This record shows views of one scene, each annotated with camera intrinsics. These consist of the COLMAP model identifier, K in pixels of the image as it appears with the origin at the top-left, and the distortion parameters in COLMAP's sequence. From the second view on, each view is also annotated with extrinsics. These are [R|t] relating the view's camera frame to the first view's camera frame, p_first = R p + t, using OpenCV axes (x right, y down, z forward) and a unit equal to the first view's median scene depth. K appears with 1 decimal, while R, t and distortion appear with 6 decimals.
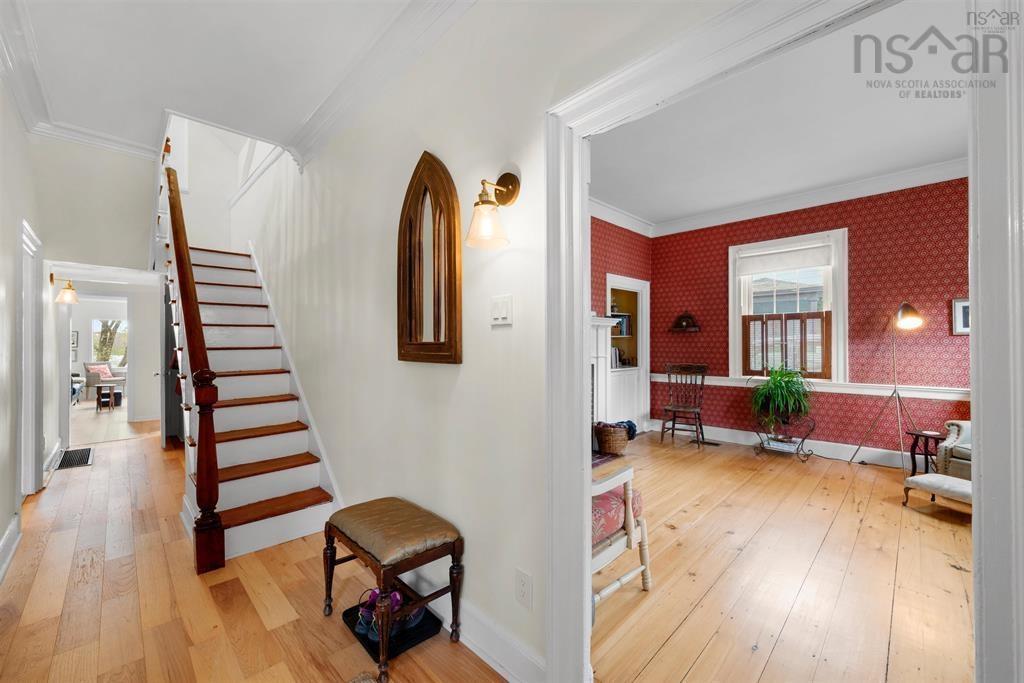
lens RADIAL K [[405.8, 0, 507.5], [0, 405.8, 340.8], [0, 0, 1]] dist [0.000769, 0.000234]
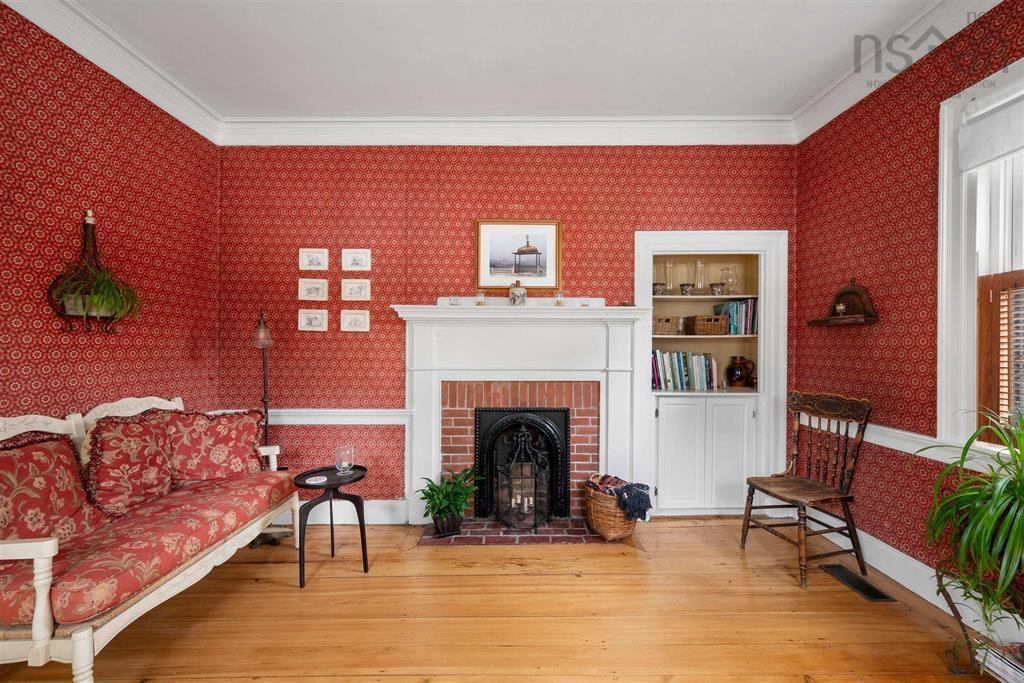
lens RADIAL K [[405.8, 0, 513.4], [0, 405.8, 348.0], [0, 0, 1]] dist [0.000769, 0.000234]
pose [[0.726407, 0.005734, -0.687241, 0.474057], [0.002678, 0.999934, 0.011174, -0.001928], [0.687259, -0.009957, 0.726344, 0.396438]]
